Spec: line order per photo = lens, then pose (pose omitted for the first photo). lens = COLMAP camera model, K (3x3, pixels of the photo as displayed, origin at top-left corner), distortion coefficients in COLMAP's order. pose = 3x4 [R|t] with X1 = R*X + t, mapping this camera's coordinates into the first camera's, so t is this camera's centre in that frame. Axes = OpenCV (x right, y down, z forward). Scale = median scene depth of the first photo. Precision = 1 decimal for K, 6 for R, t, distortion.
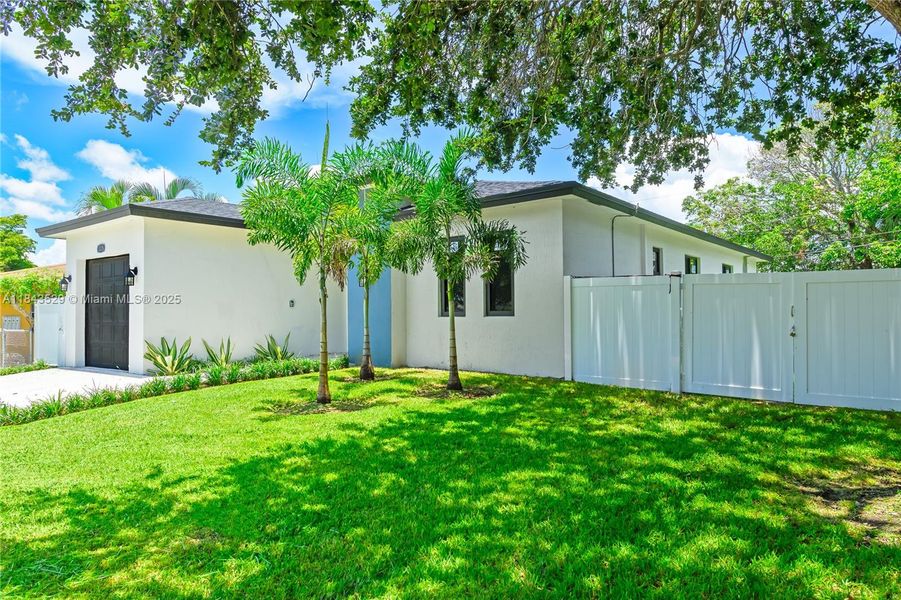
lens RADIAL K [[586.6, 0, 450.5], [0, 586.6, 300.0], [0, 0, 1]] dist [-0.019197, 0.027599]
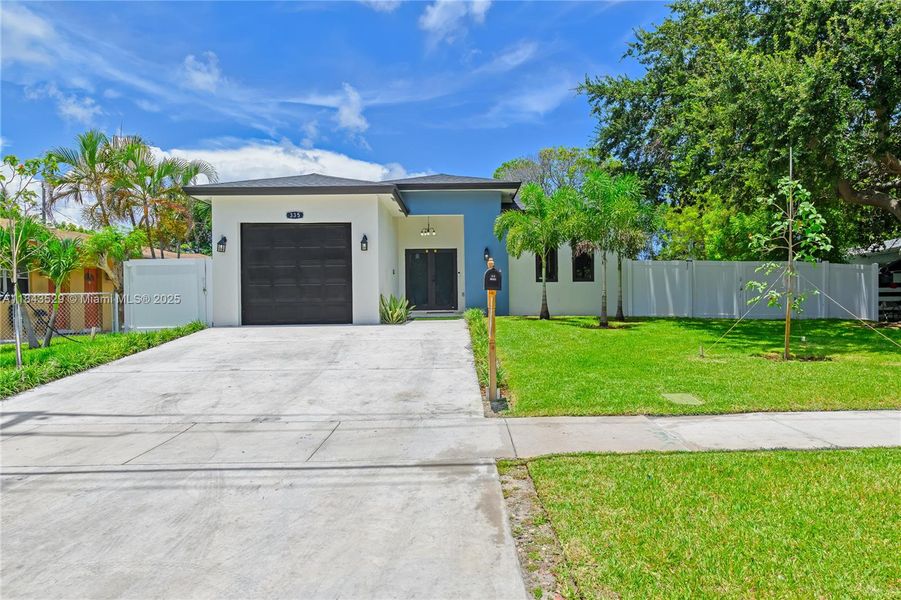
lens RADIAL K [[586.6, 0, 450.5], [0, 586.6, 300.0], [0, 0, 1]] dist [-0.019197, 0.027599]
pose [[0.785526, -0.002424, 0.618824, -1.348957], [-0.016918, 0.999534, 0.025391, 0.048455], [-0.618598, -0.030414, 0.785119, -0.058946]]
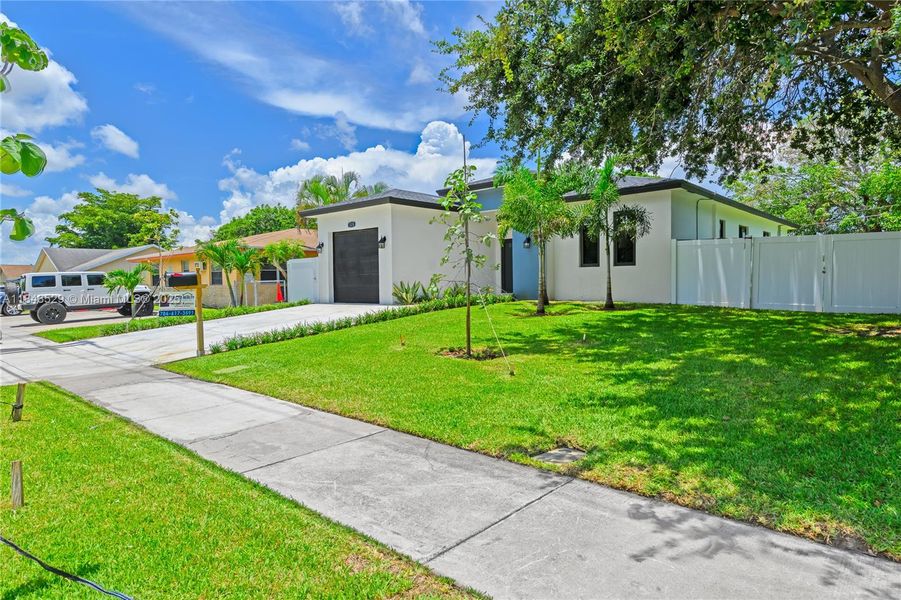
lens RADIAL K [[522.3, 0, 450.5], [0, 522.3, 300.0], [0, 0, 1]] dist [-0.002189, -0.000011]
pose [[0.997588, -0.000628, -0.069406, -0.311785], [0.004942, 0.998063, 0.062012, 0.033609], [0.069232, -0.062206, 0.995659, -0.471451]]
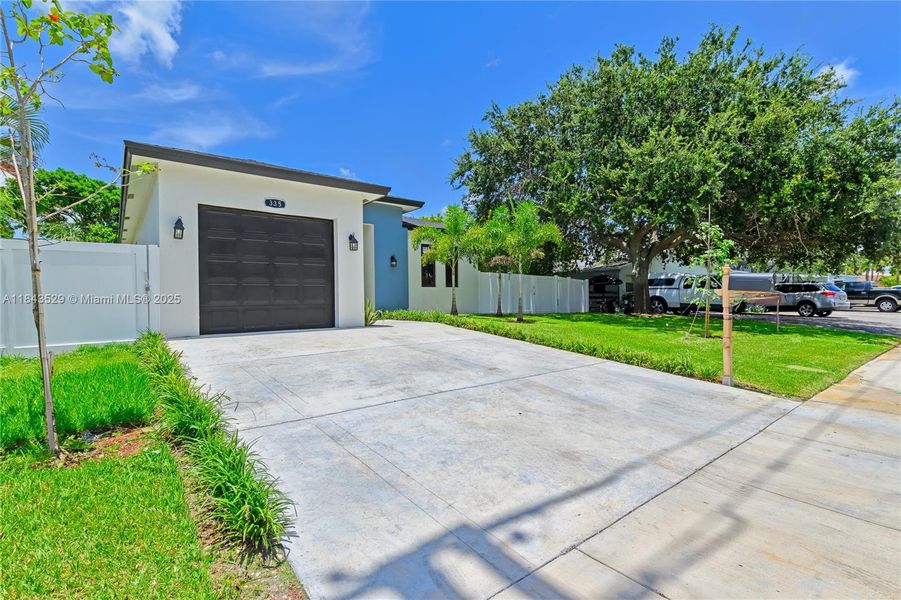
lens RADIAL K [[426.7, 0, 450.5], [0, 426.7, 300.0], [0, 0, 1]] dist [-0.001408, -0.000358]
pose [[0.231952, 0.000899, 0.972727, -1.545448], [-0.024477, 0.999688, 0.004913, 0.072852], [-0.972419, -0.024949, 0.231902, 0.723938]]
